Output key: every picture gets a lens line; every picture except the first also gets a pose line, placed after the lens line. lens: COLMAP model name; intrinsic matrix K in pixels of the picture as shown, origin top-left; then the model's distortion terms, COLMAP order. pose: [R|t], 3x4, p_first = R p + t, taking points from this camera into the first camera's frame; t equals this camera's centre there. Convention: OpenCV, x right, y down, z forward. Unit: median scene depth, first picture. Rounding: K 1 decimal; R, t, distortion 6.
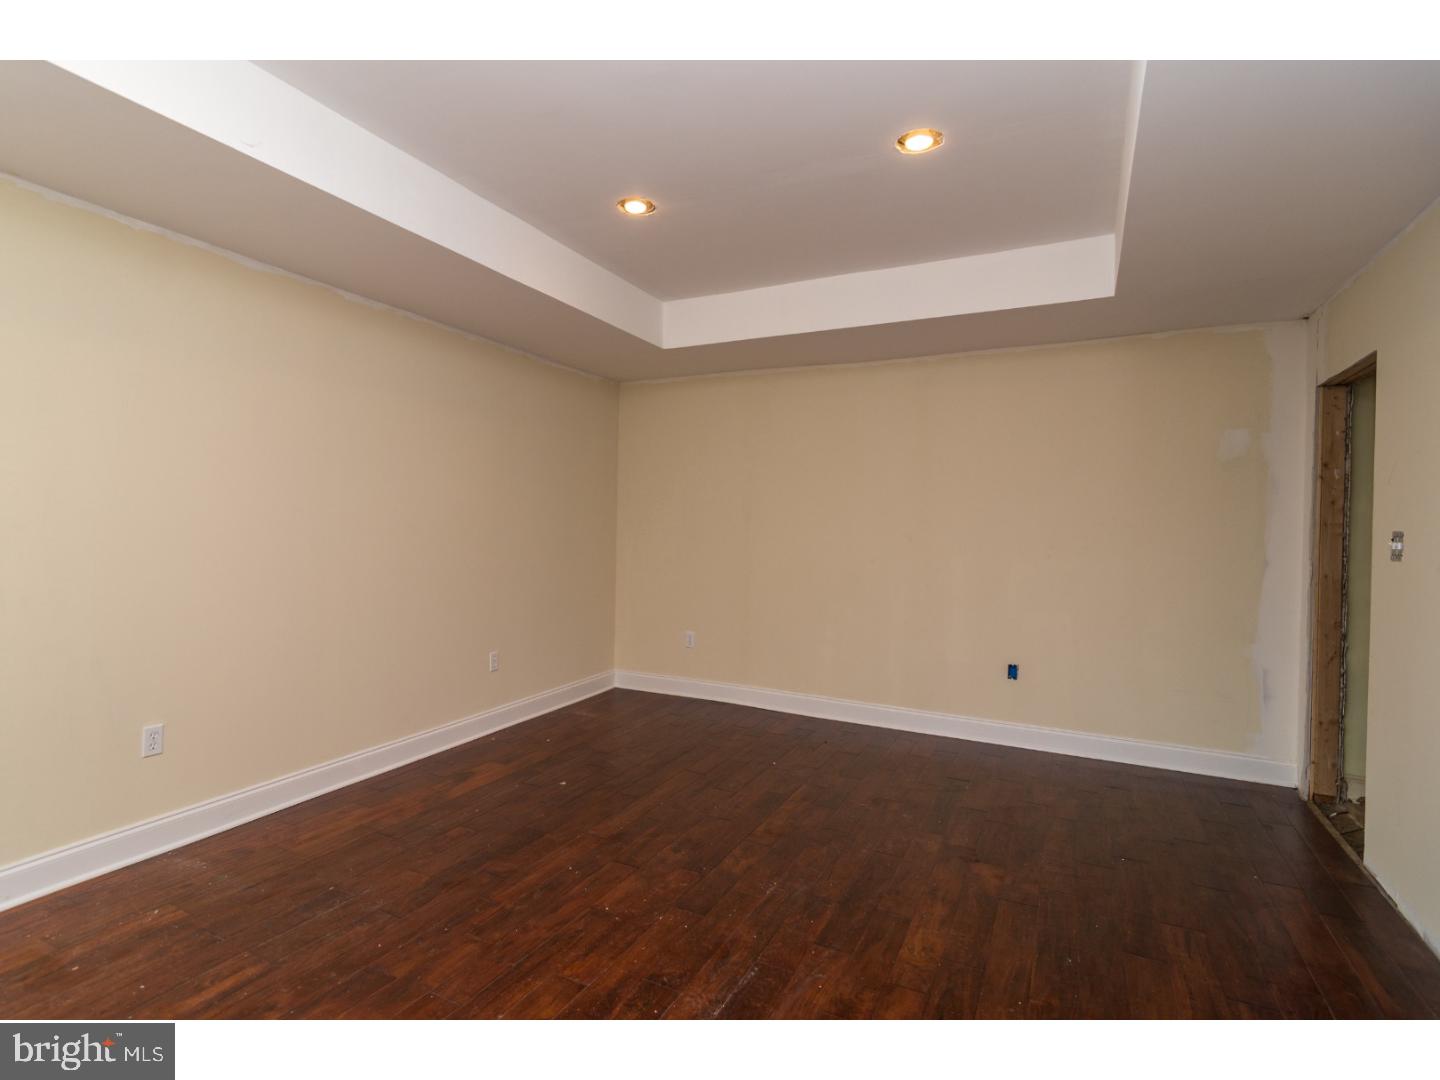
lens RADIAL K [[703.1, 0, 709.0], [0, 703.1, 542.7], [0, 0, 1]] dist [-0.000039, -0.000151]
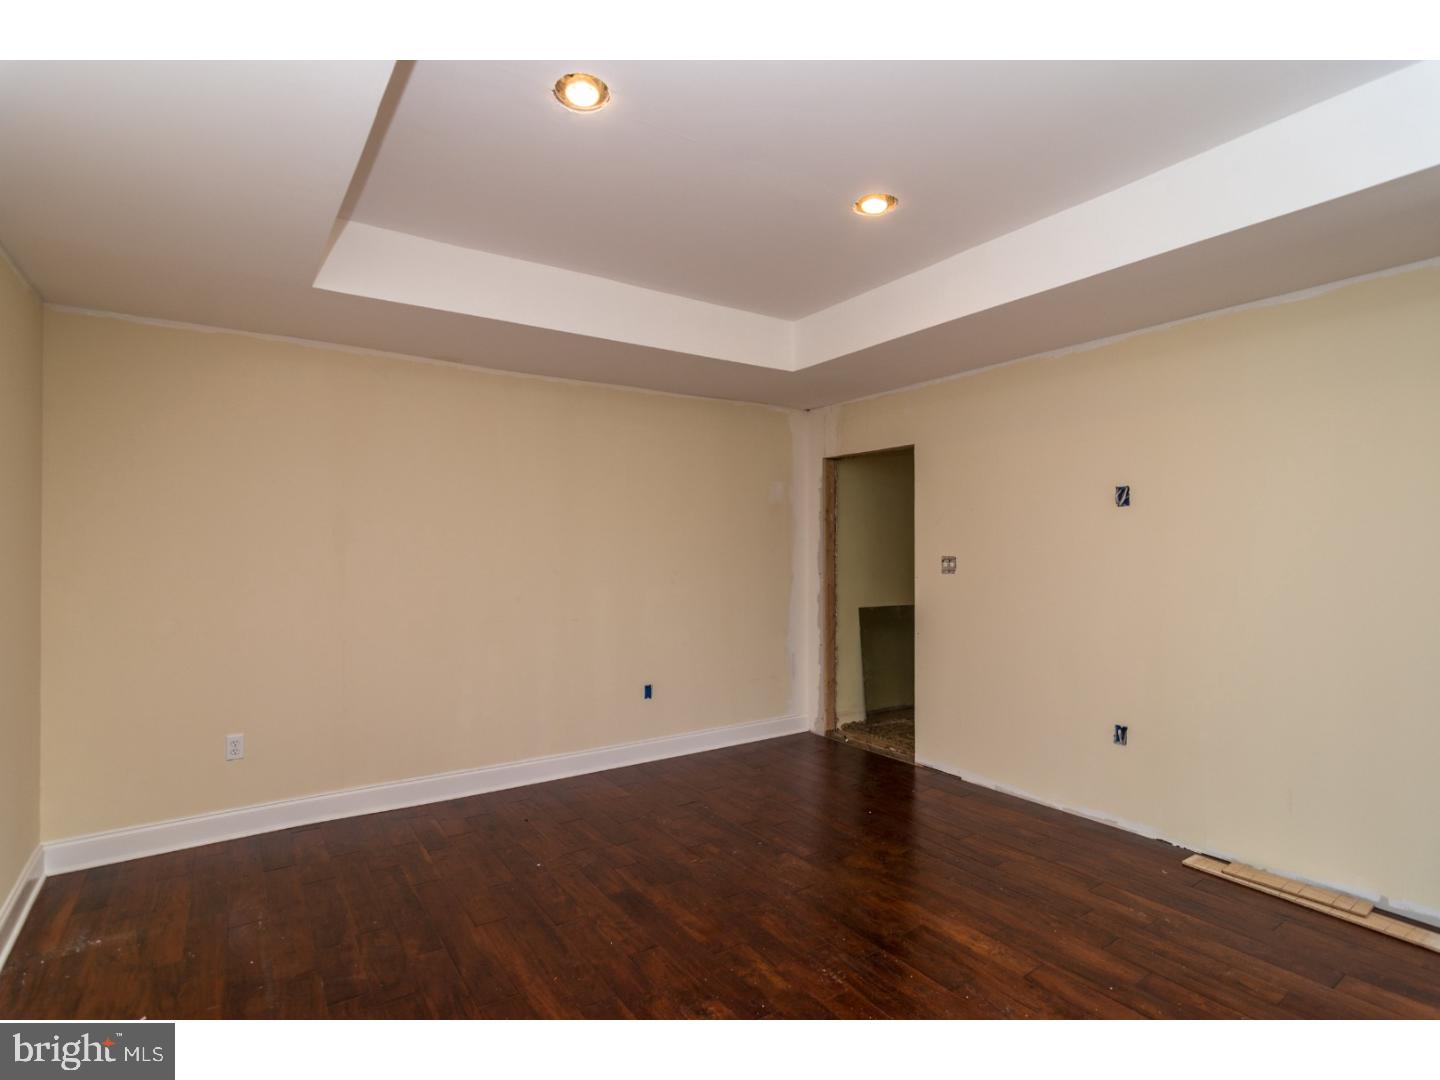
lens RADIAL K [[670.8, 0, 719.8], [0, 670.8, 560.9], [0, 0, 1]] dist [0.002581, 0.000395]
pose [[0.500457, -0.027581, 0.865322, -0.475406], [0.034652, 0.999330, 0.011811, -0.028944], [-0.865068, 0.024074, 0.501077, 0.472923]]
